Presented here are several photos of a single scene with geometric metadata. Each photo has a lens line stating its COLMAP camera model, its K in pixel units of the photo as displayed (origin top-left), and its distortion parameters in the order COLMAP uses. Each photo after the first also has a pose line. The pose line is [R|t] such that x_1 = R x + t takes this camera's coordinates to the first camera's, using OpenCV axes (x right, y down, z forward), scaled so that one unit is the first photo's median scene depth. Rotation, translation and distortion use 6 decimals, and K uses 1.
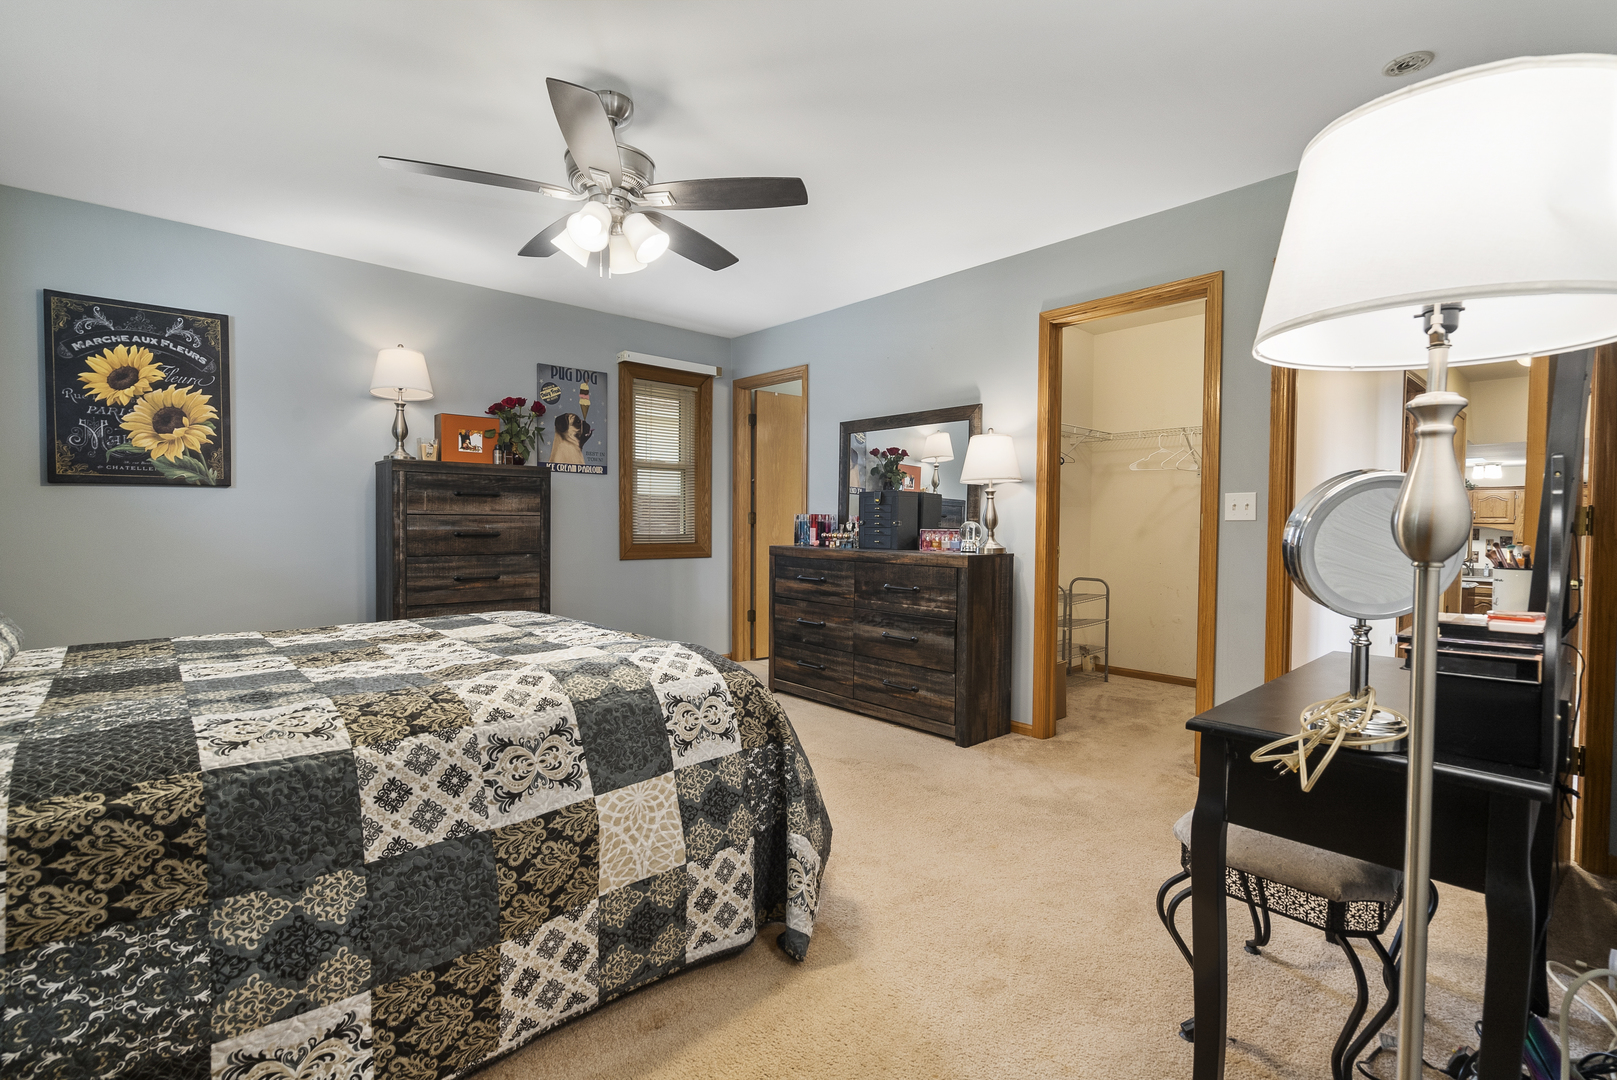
lens RADIAL K [[731.6, 0, 811.6], [0, 731.6, 541.3], [0, 0, 1]] dist [-0.001264, -0.000642]
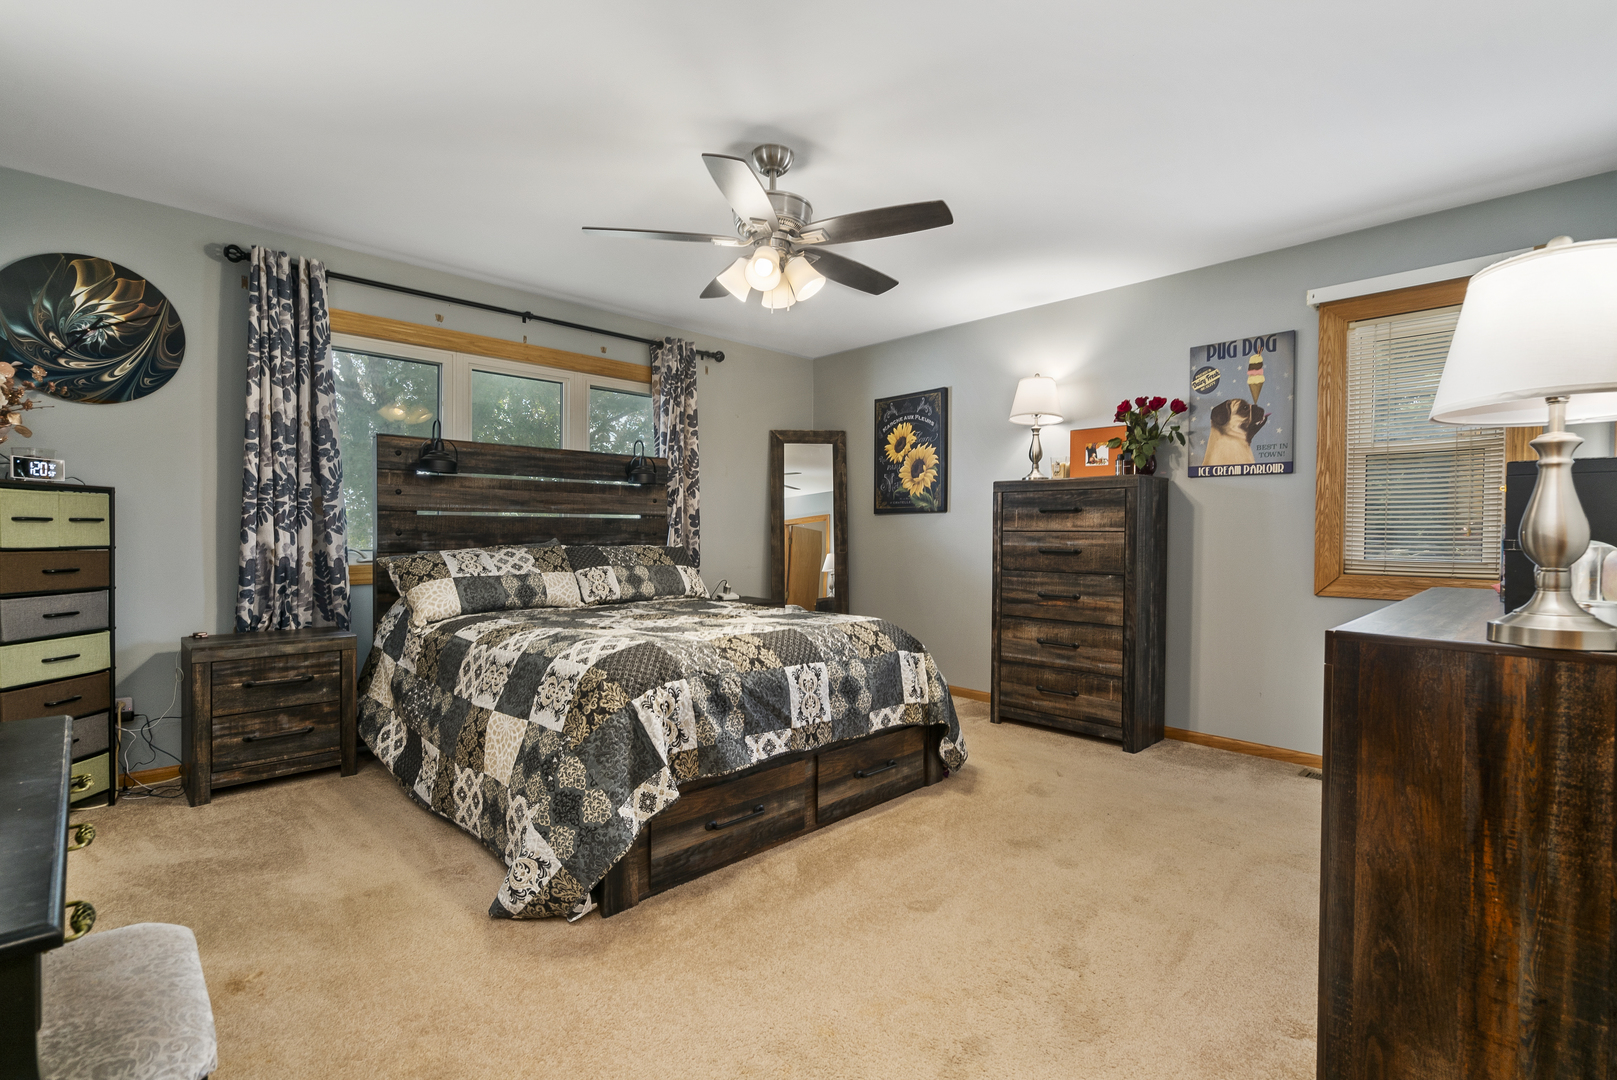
lens RADIAL K [[731.6, 0, 811.6], [0, 731.6, 541.3], [0, 0, 1]] dist [-0.001264, -0.000642]
pose [[0.036658, 0.006968, -0.999304, 0.536492], [-0.033520, 0.999422, 0.005739, -0.018154], [0.998766, 0.033286, 0.036870, 0.670640]]
